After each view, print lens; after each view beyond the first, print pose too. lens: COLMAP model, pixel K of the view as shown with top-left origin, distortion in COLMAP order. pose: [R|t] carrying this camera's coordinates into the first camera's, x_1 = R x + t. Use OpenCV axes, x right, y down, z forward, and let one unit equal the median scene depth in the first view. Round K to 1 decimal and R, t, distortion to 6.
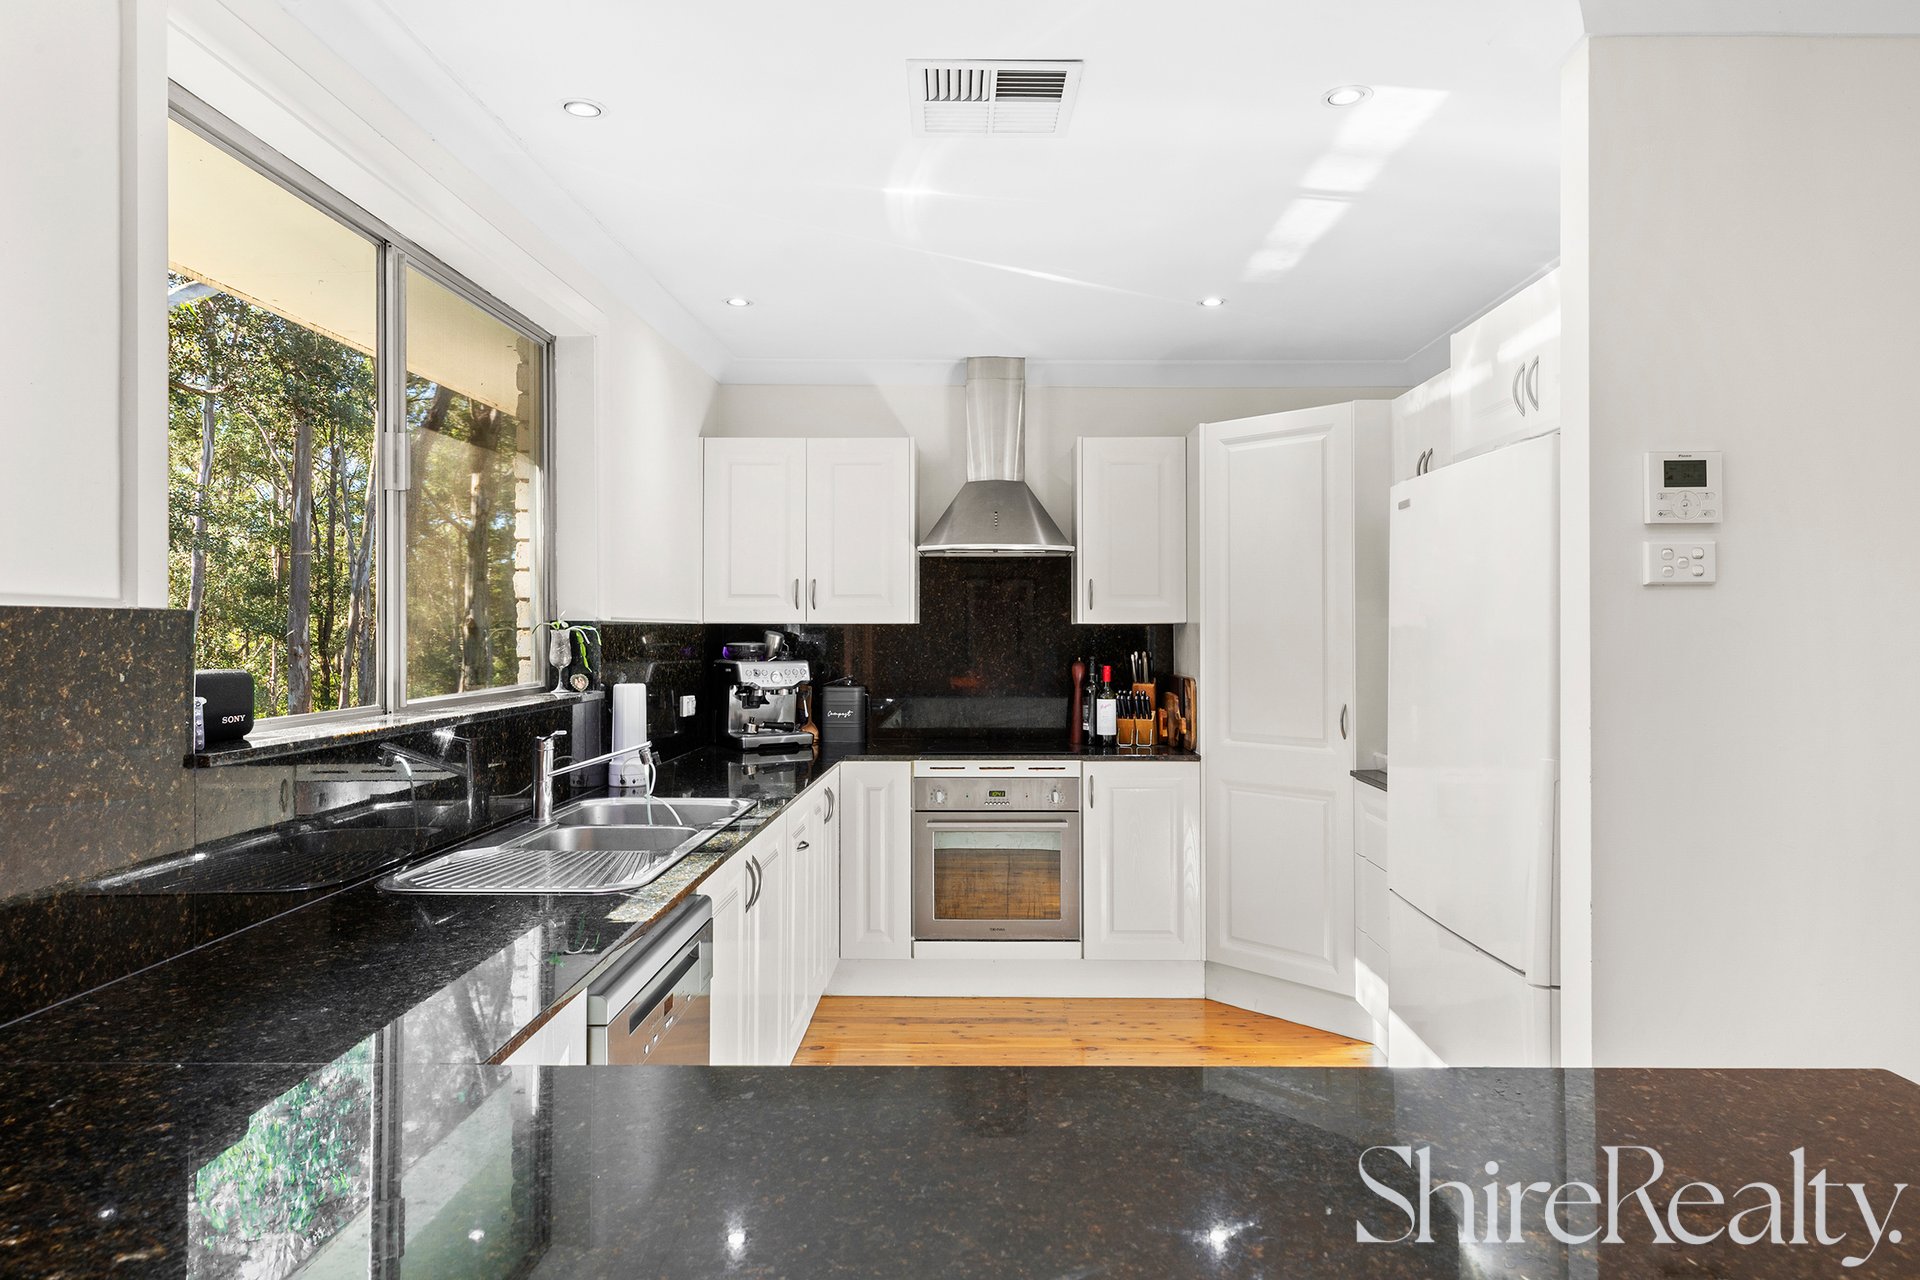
lens RADIAL K [[1118.8, 0, 964.9], [0, 1118.8, 609.6], [0, 0, 1]] dist [0.002322, 0.000664]
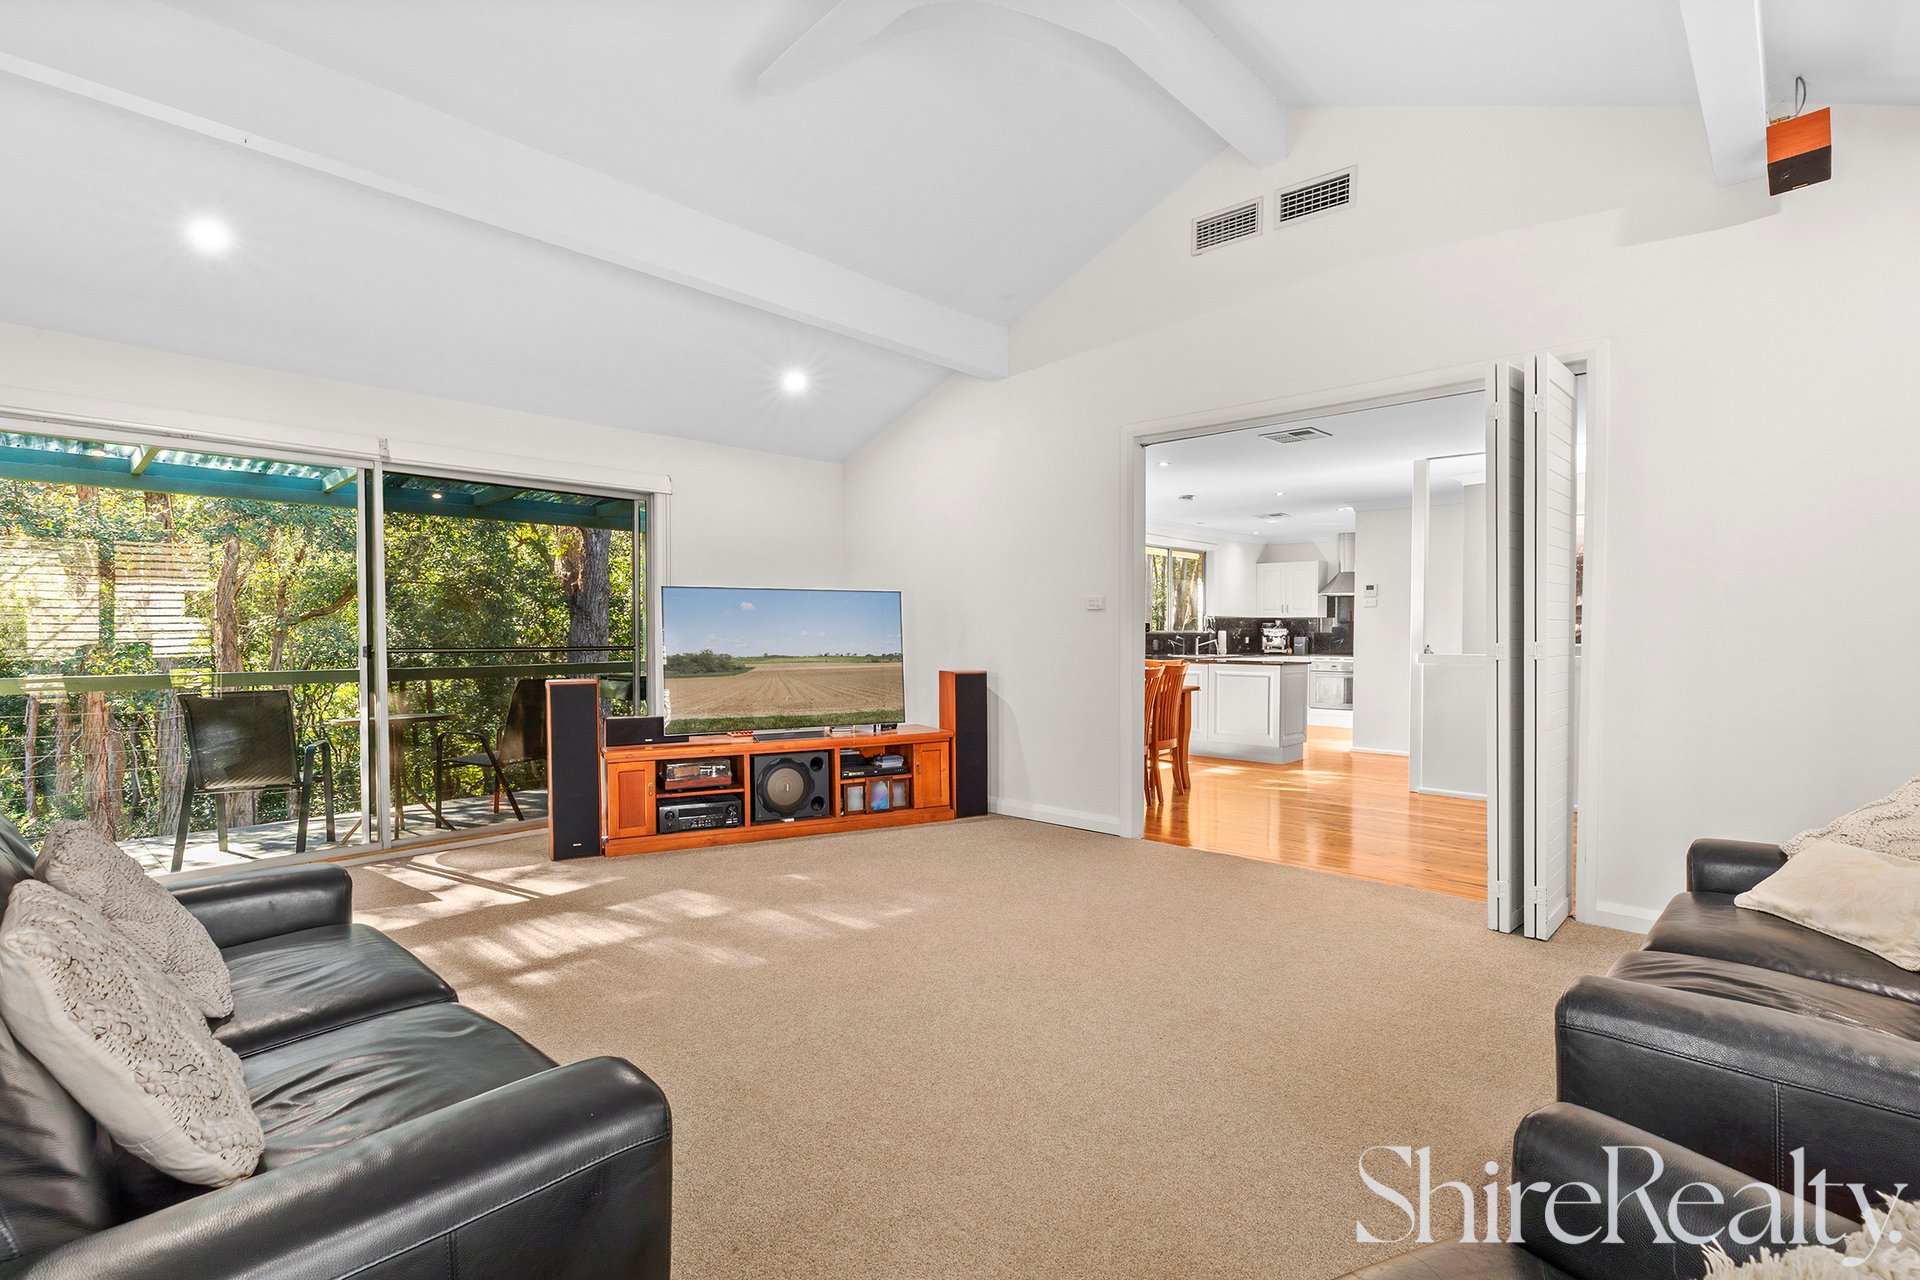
lens RADIAL K [[912.1, 0, 960.0], [0, 912.1, 640.0], [0, 0, 1]] dist [0.000145, 0.000034]
pose [[0.741922, 0.006453, -0.670456, 0.984956], [0.011052, 0.999700, 0.021851, 0.009897], [0.670395, -0.023622, 0.741628, -1.720480]]
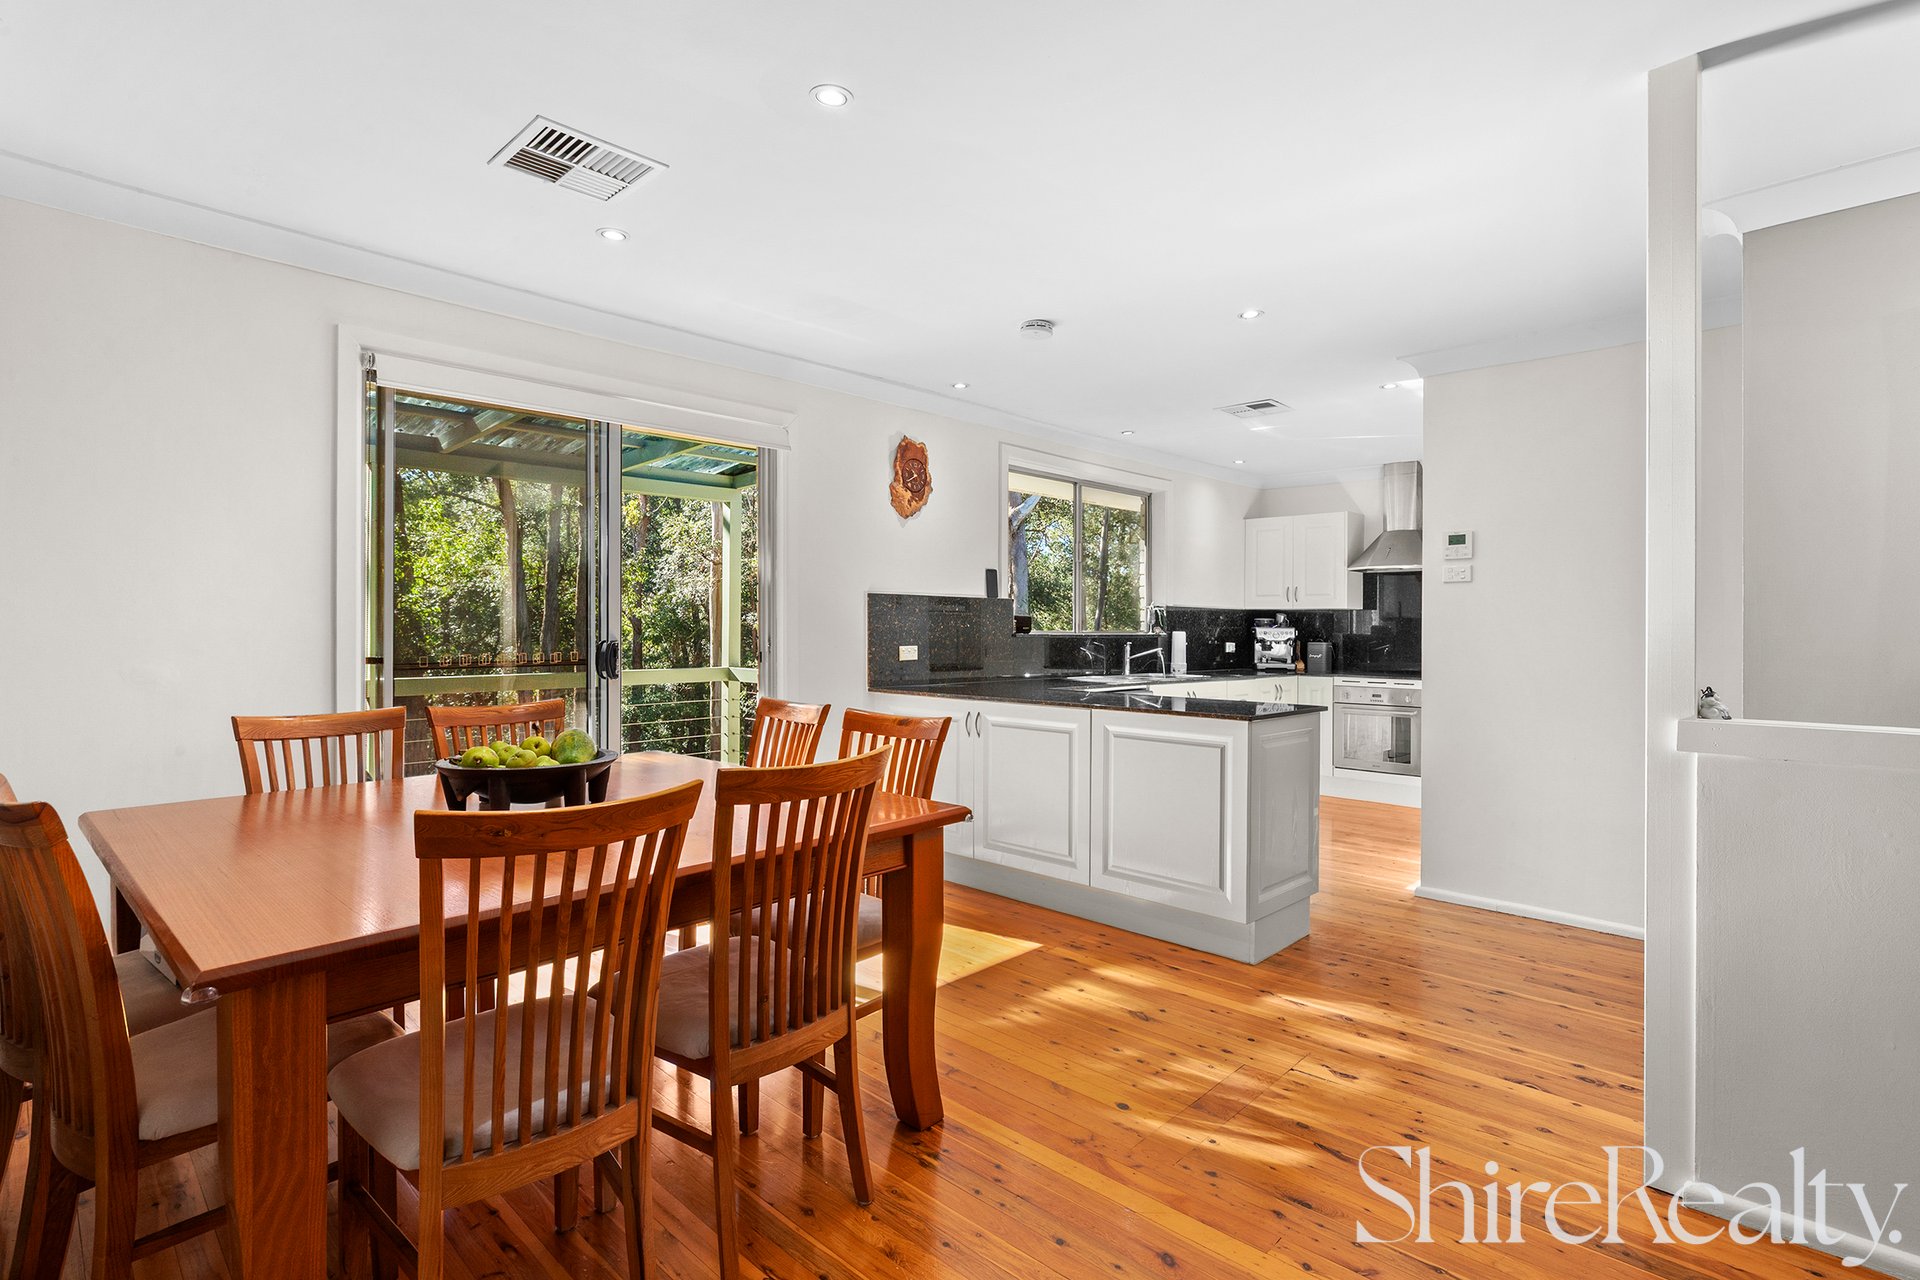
lens RADIAL K [[941.4, 0, 955.2], [0, 941.4, 618.9], [0, 0, 1]] dist [-0.041394, -0.000033]
pose [[0.722463, -0.003295, -0.691402, 0.578111], [0.006044, 0.999981, 0.001551, 0.024221], [0.691384, -0.005300, 0.722468, -0.620139]]
